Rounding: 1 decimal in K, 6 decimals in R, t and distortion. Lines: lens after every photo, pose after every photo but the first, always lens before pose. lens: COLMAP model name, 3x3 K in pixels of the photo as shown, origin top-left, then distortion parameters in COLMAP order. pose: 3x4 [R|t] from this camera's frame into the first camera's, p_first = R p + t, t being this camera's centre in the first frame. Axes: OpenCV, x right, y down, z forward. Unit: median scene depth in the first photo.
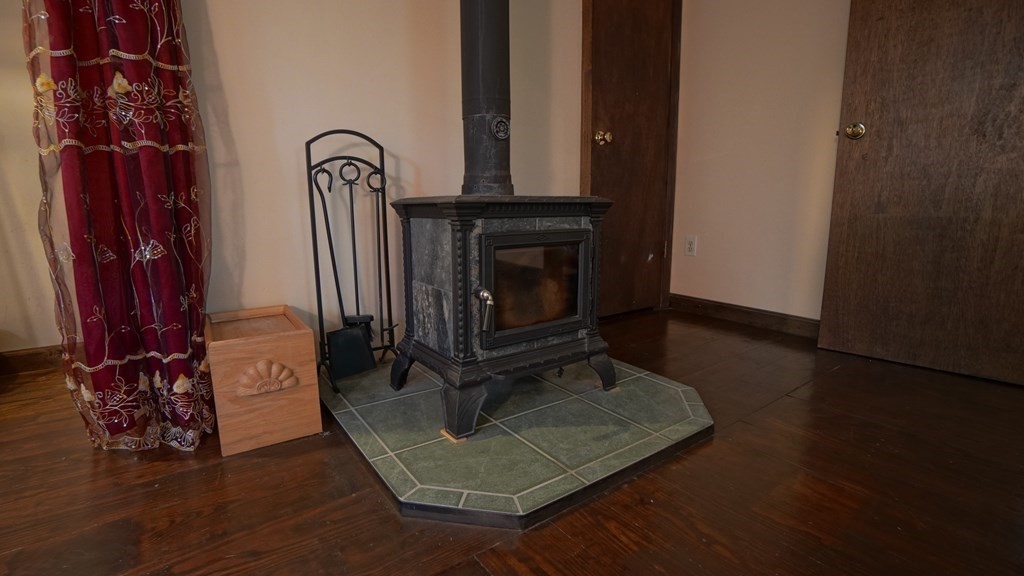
lens RADIAL K [[457.2, 0, 512.0], [0, 457.2, 288.0], [0, 0, 1]] dist [-0.049714, 0.018793]
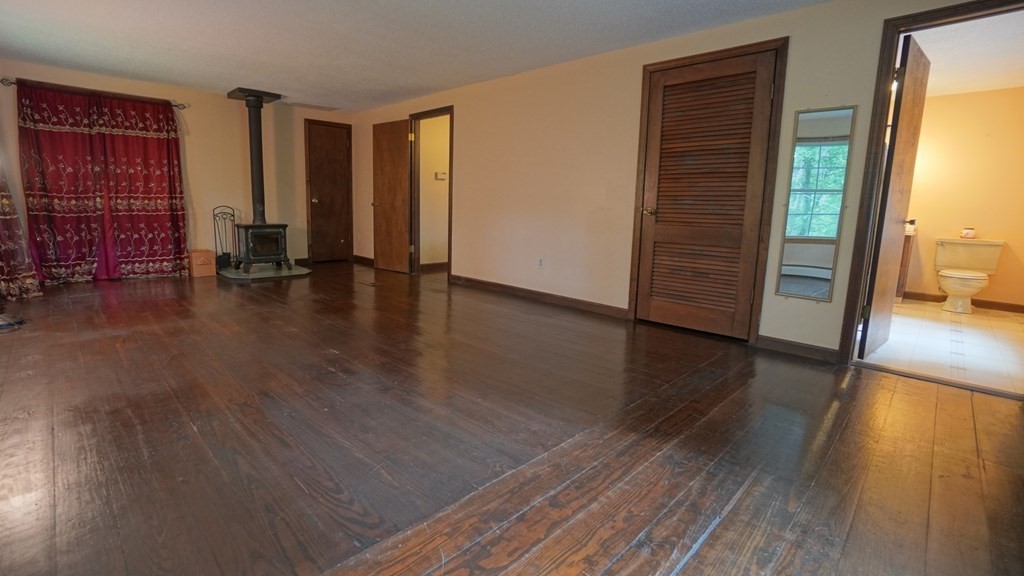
lens RADIAL K [[450.6, 0, 505.4], [0, 450.6, 284.2], [0, 0, 1]] dist [-0.064311, 0.018499]
pose [[0.985538, 0.004558, 0.169395, 1.458888], [-0.004264, 0.999989, -0.002100, 0.350809], [-0.169403, 0.001347, 0.985546, -3.307104]]
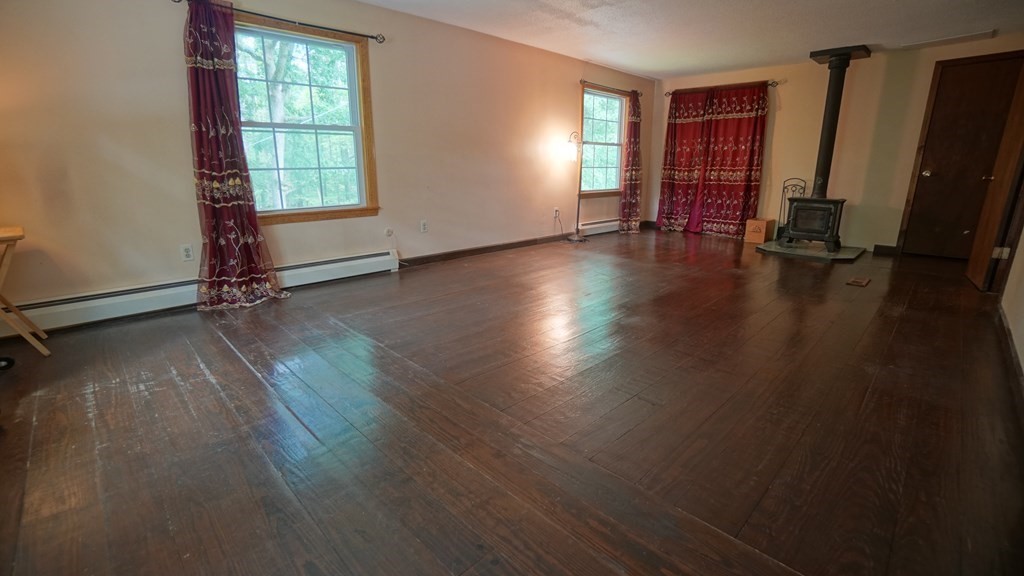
lens RADIAL K [[457.2, 0, 512.0], [0, 457.2, 288.0], [0, 0, 1]] dist [-0.049714, 0.018793]
pose [[0.157166, 0.261417, -0.952345, 3.315531], [-0.178103, 0.956020, 0.233033, 0.110396], [0.971380, 0.132991, 0.196813, -2.133152]]
